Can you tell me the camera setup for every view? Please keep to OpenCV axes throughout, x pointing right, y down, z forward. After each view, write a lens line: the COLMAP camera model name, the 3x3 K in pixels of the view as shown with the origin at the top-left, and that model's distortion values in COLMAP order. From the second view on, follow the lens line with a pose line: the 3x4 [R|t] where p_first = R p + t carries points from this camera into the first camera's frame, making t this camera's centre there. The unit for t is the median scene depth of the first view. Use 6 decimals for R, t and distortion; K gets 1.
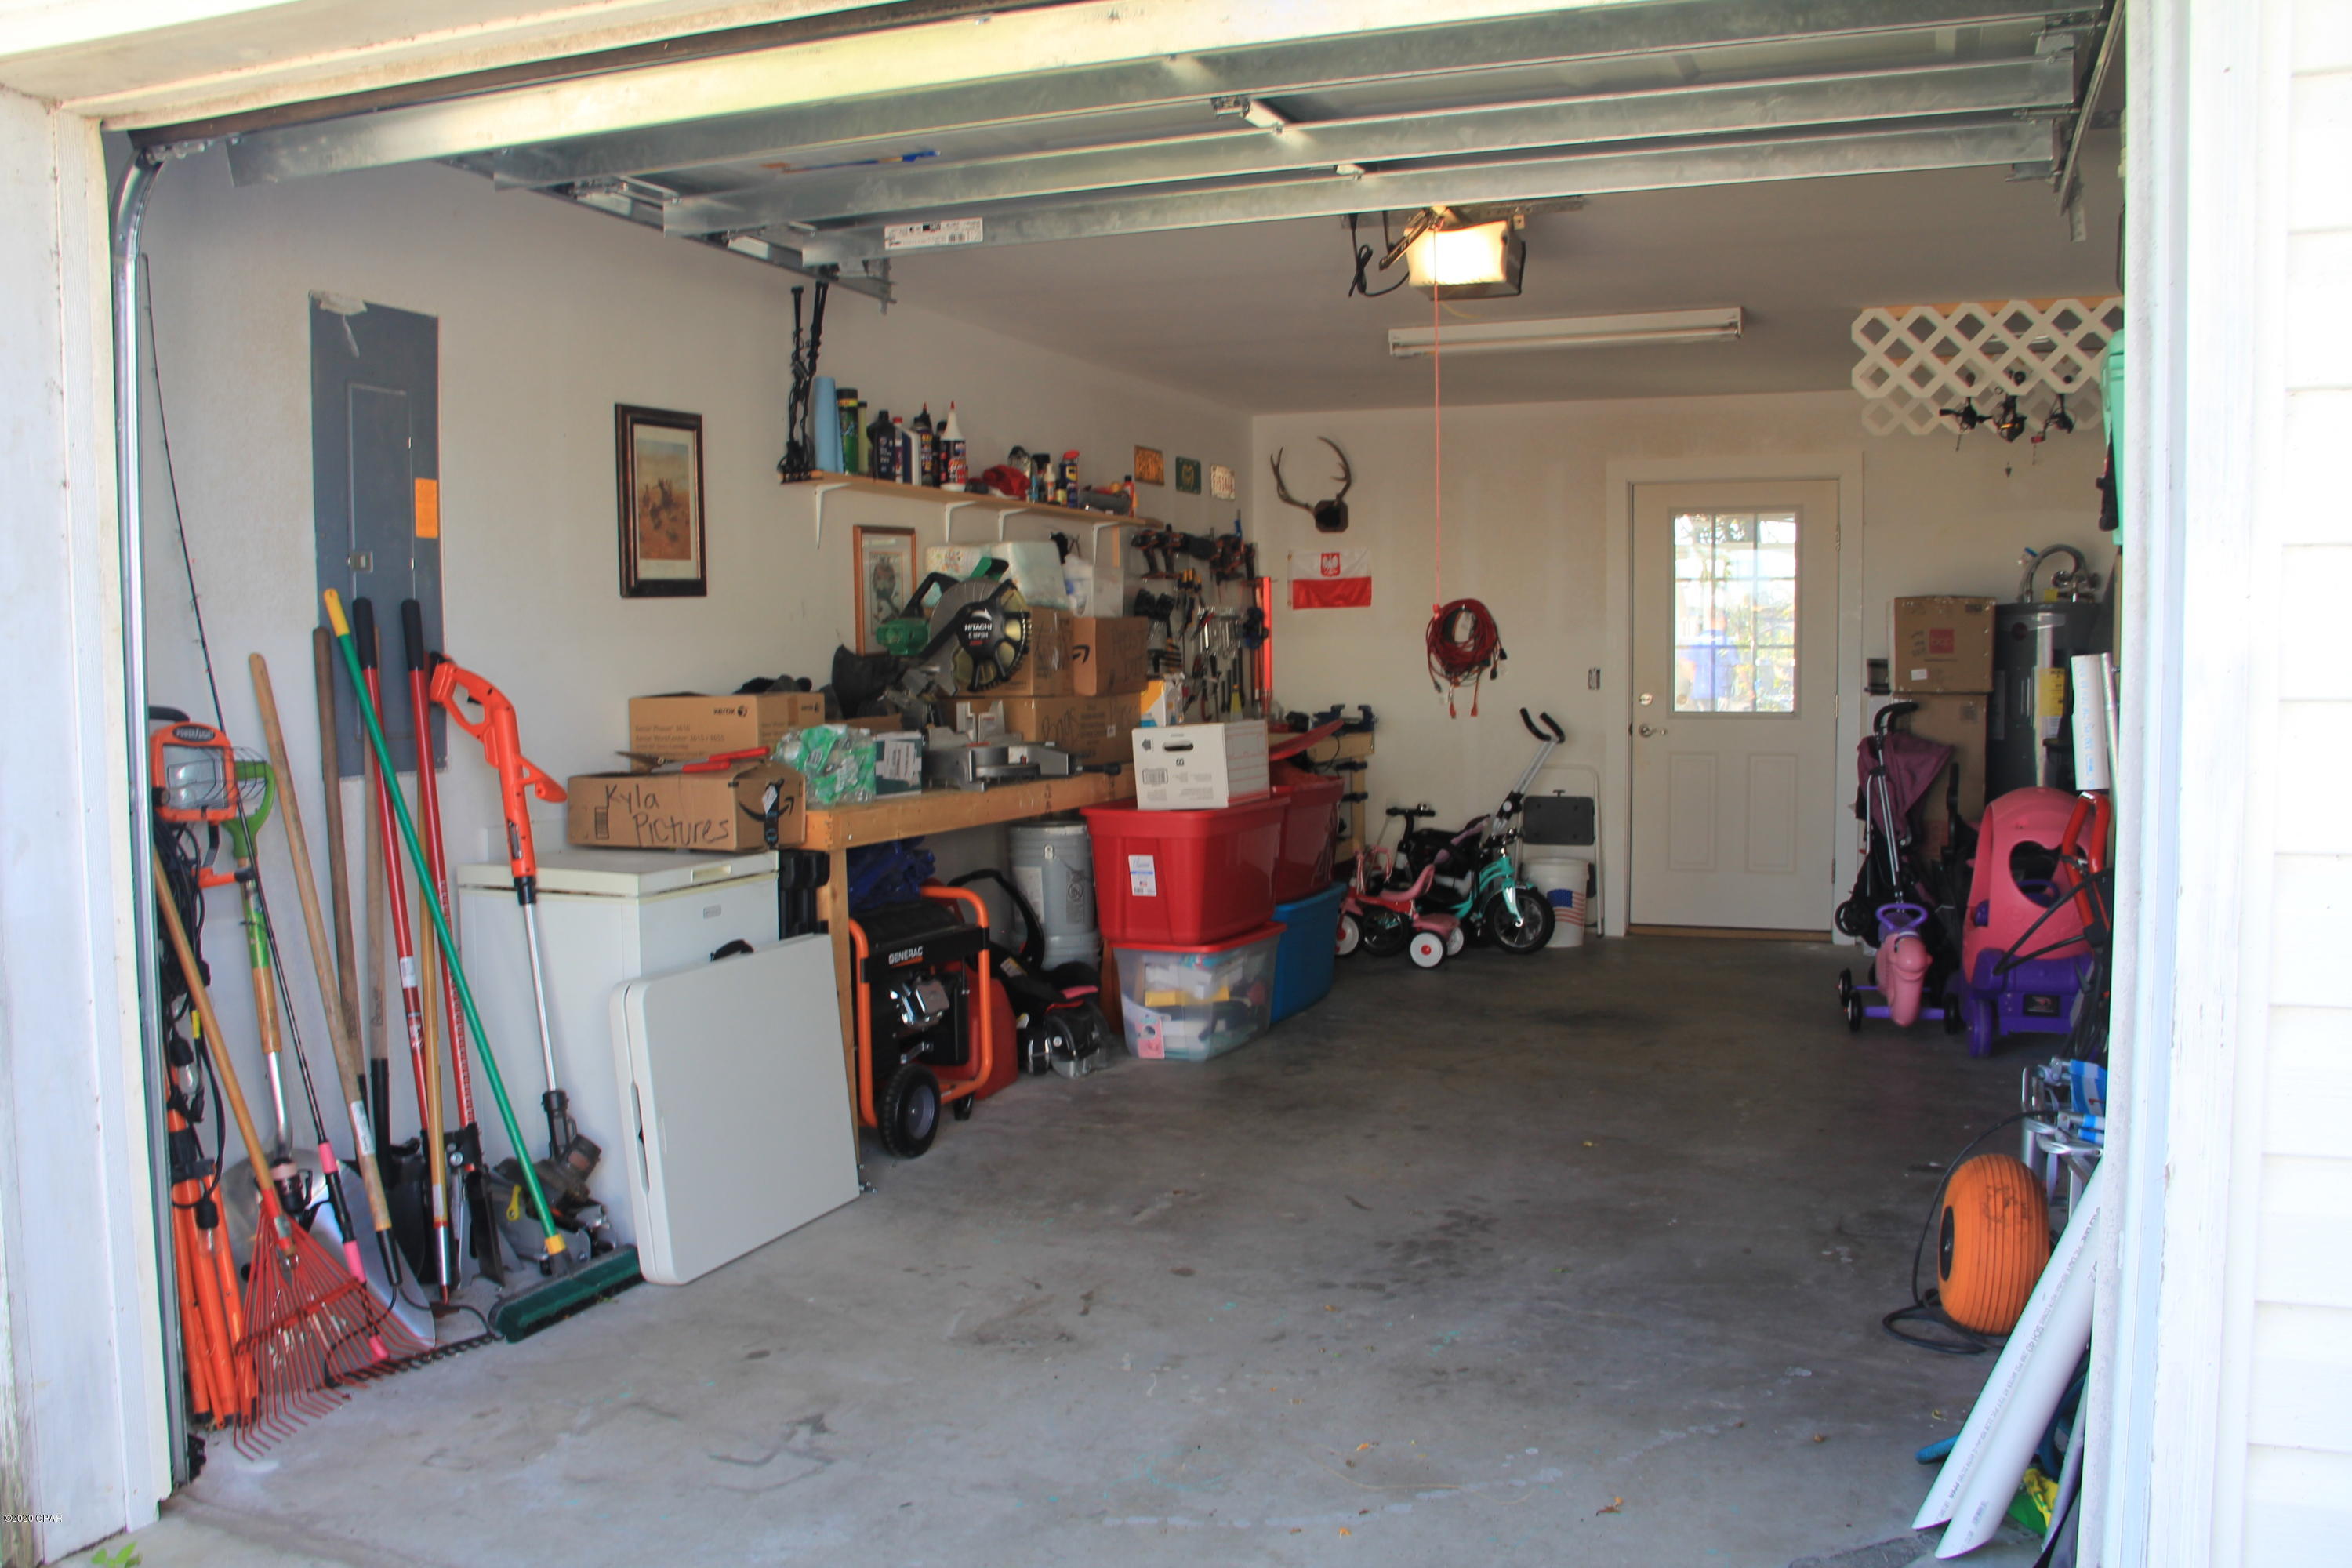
lens RADIAL K [[1968.9, 0, 1162.1], [0, 1968.9, 769.1], [0, 0, 1]] dist [-0.171187, 0.102635]
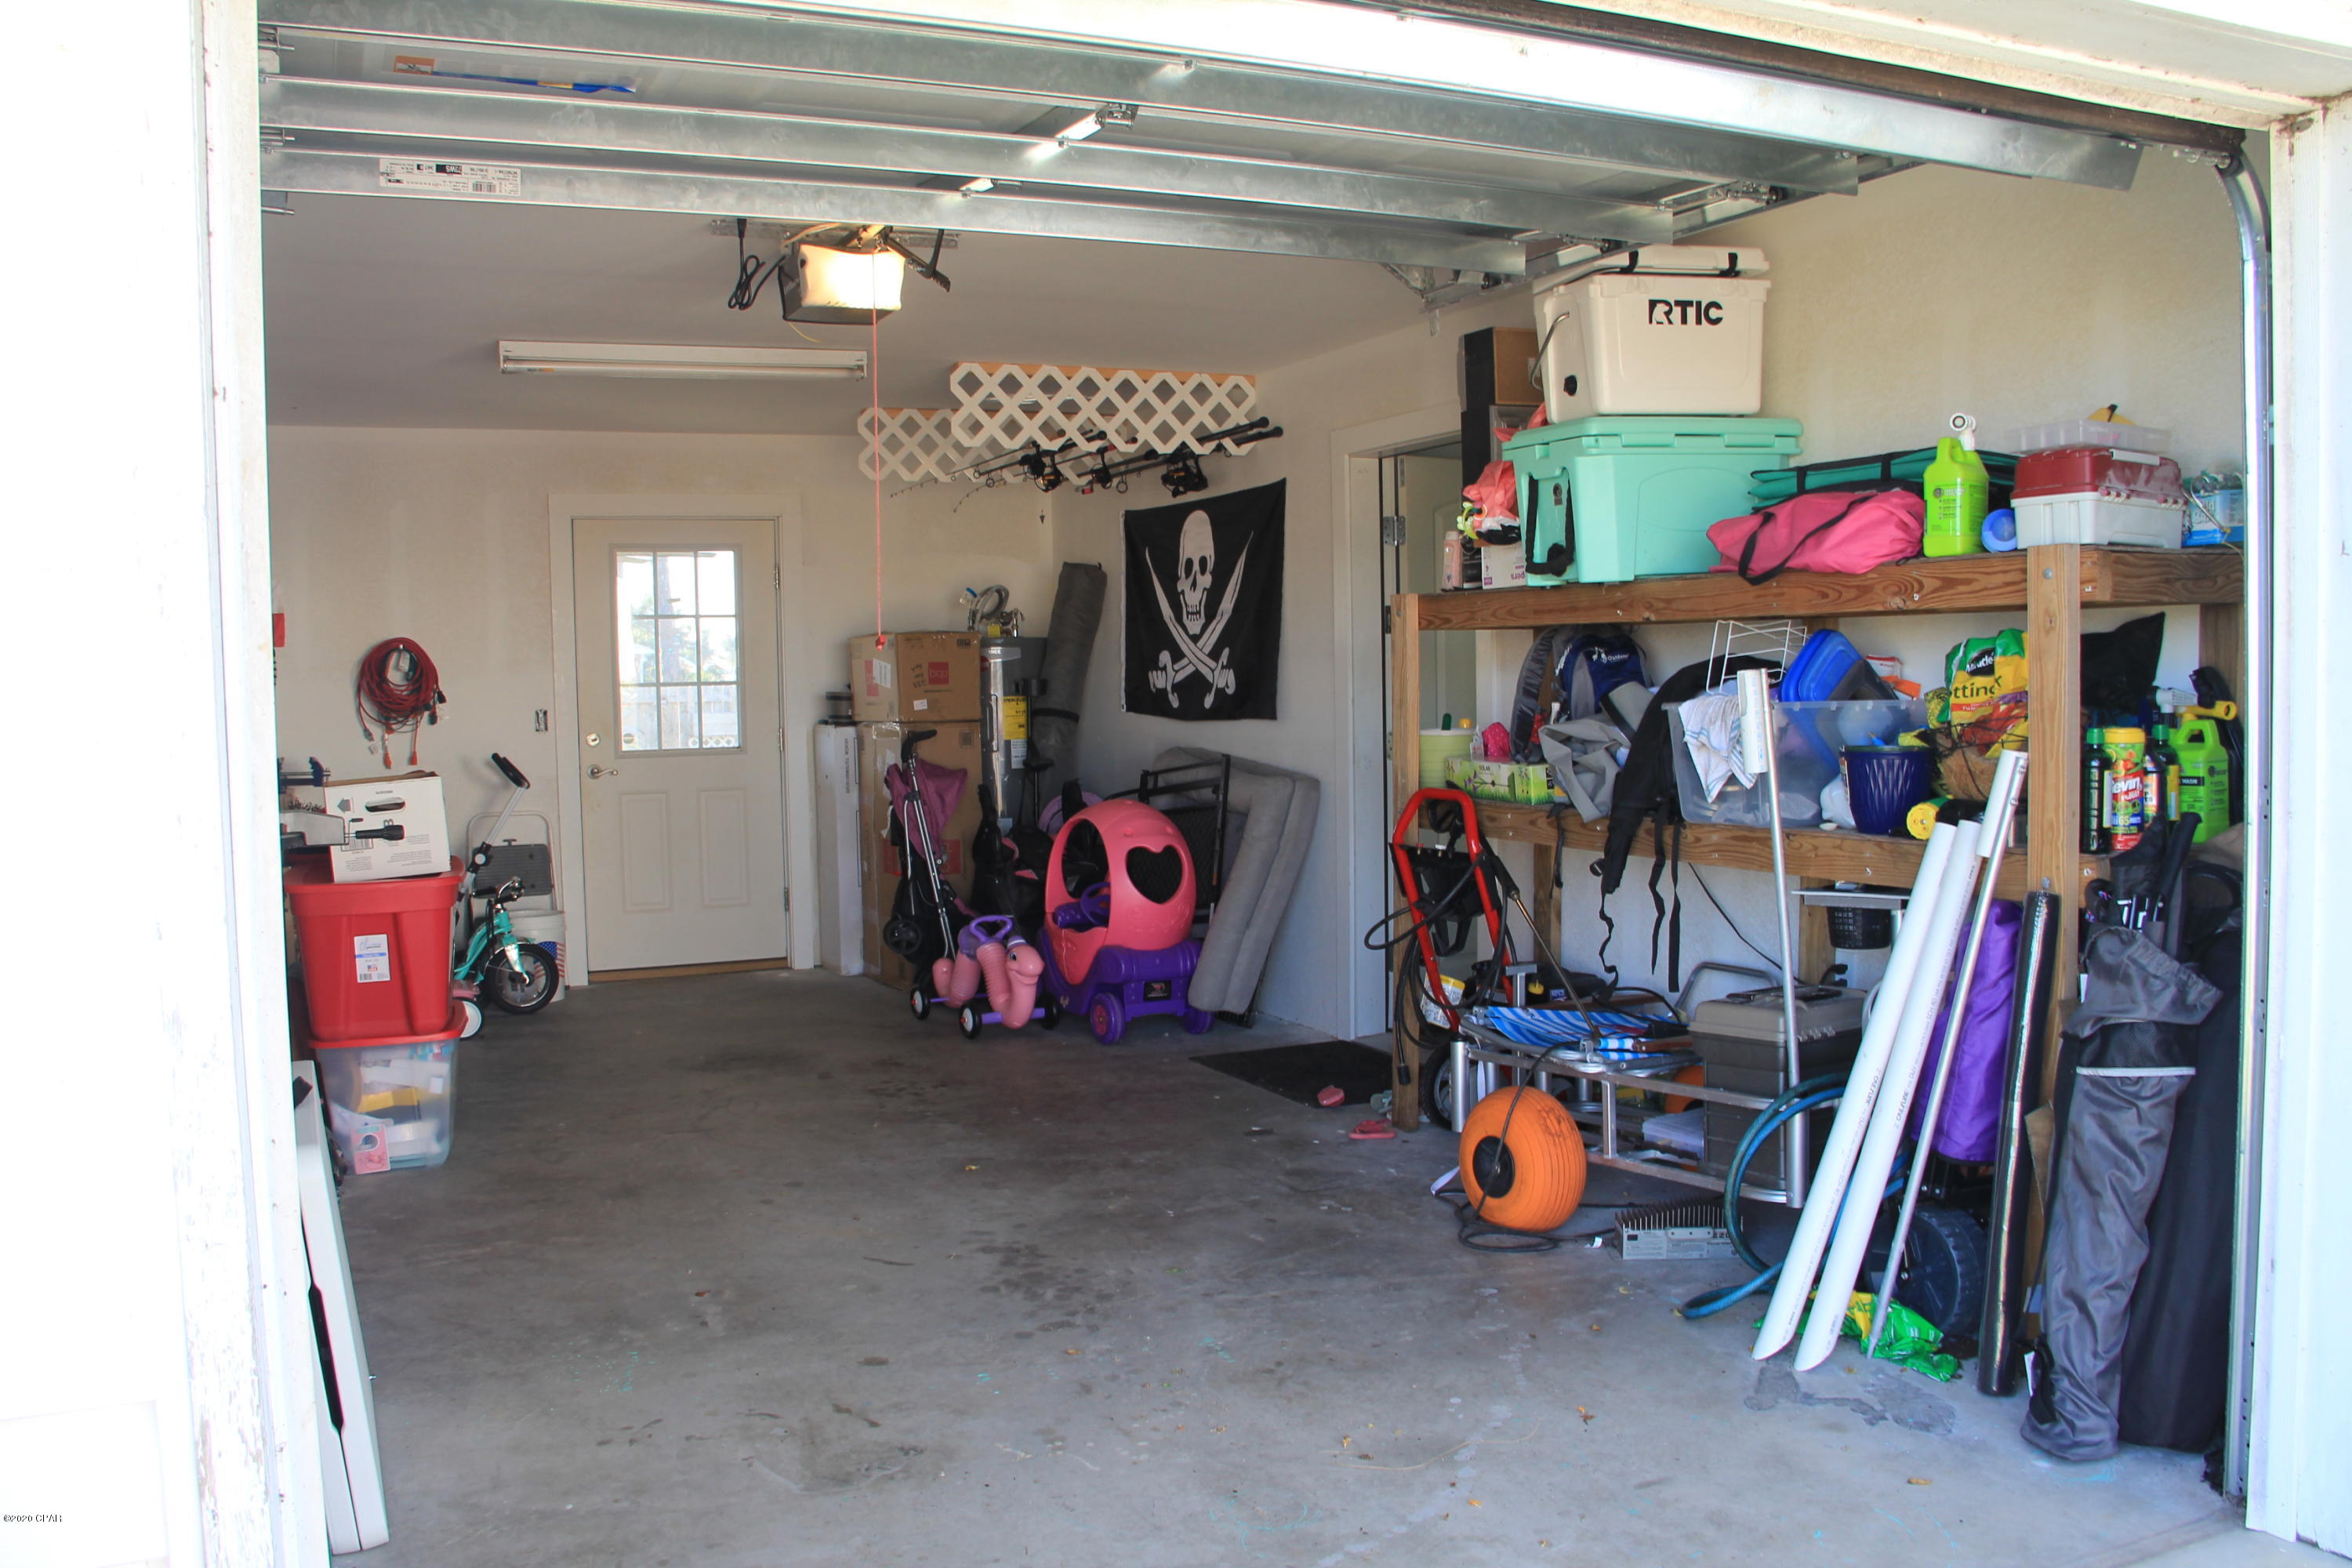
lens RADIAL K [[1968.9, 0, 1157.2], [0, 1968.9, 772.8], [0, 0, 1]] dist [-0.171187, 0.102635]
pose [[0.686797, -0.042189, 0.725623, -0.499195], [0.057861, 0.998319, 0.003278, -0.012009], [-0.724542, 0.039734, 0.688084, 0.245840]]
